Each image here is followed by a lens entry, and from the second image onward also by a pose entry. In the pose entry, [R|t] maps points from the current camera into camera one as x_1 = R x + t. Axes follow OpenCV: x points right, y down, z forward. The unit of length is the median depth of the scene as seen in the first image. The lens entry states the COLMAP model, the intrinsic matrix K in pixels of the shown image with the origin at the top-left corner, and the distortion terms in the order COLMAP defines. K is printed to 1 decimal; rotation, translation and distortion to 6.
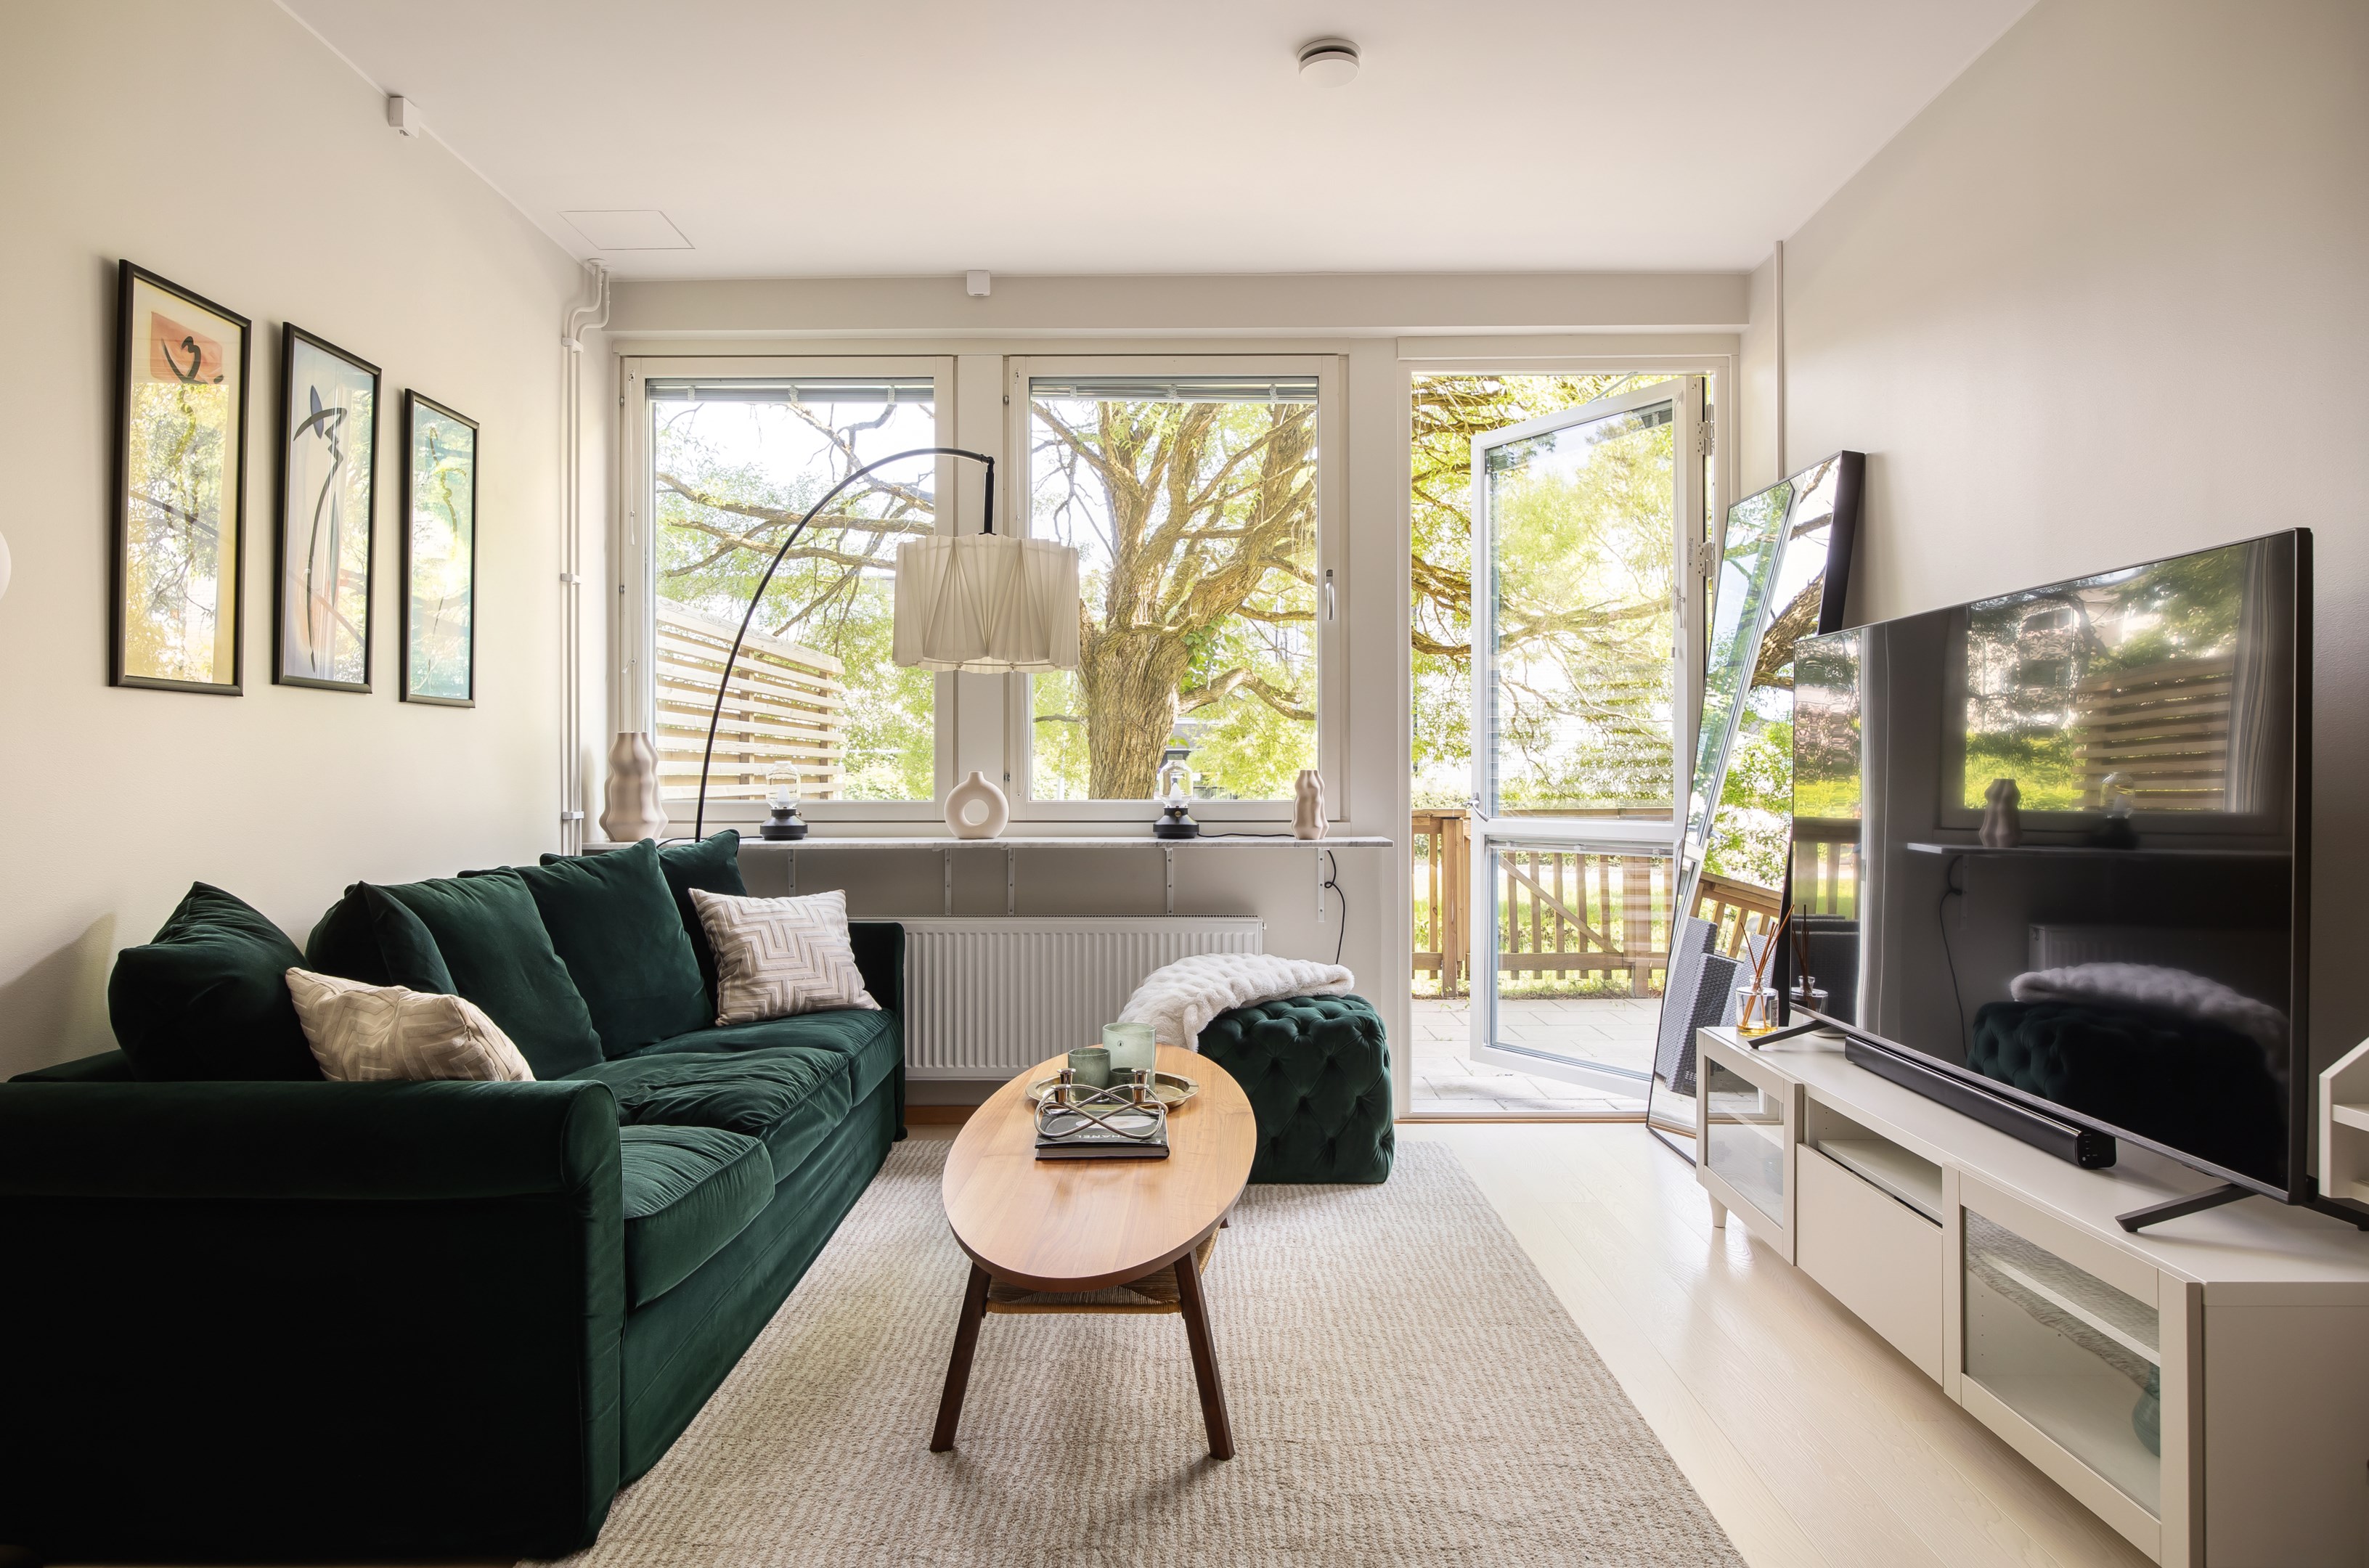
lens RADIAL K [[1436.5, 0, 1184.5], [0, 1436.5, 784.0], [0, 0, 1]] dist [0.002518, -0.000025]
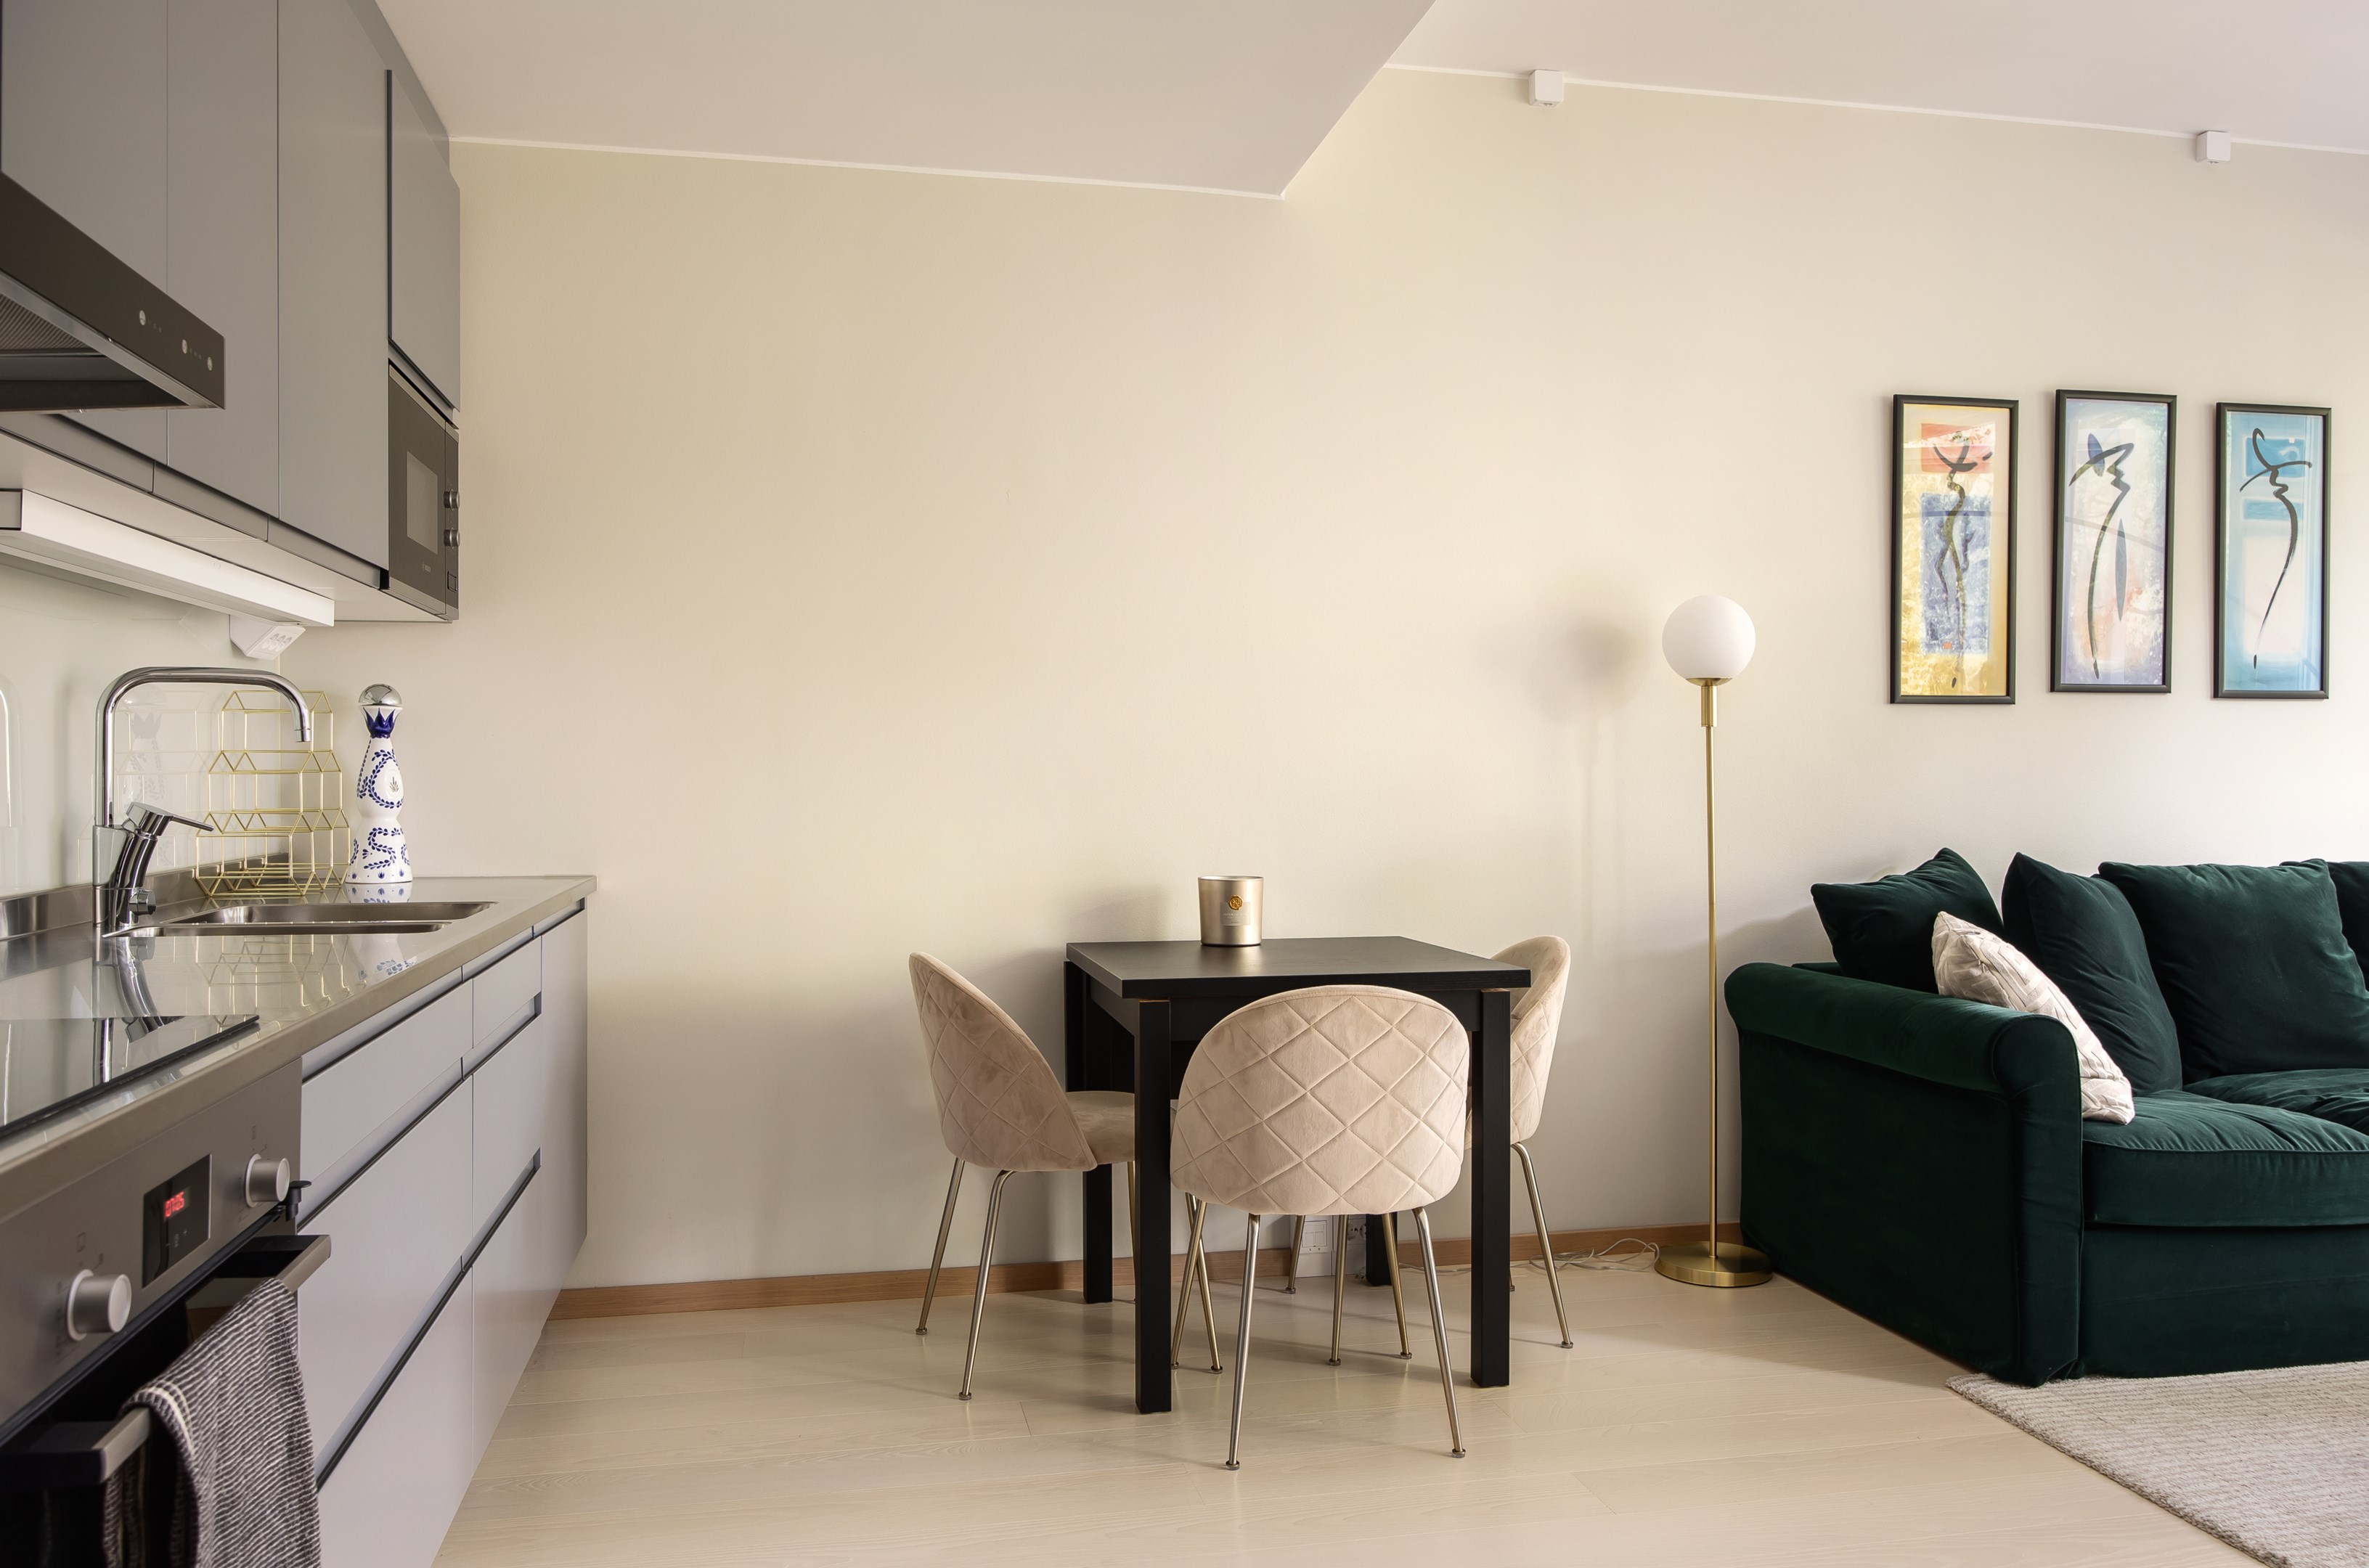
lens RADIAL K [[1793.1, 0, 1184.5], [0, 1793.1, 784.0], [0, 0, 1]] dist [-0.002696, -0.001158]
pose [[0.228349, 0.004436, -0.973569, 0.665833], [-0.003058, 0.999988, 0.003839, 0.004063], [0.973575, 0.002101, 0.228359, -0.047859]]
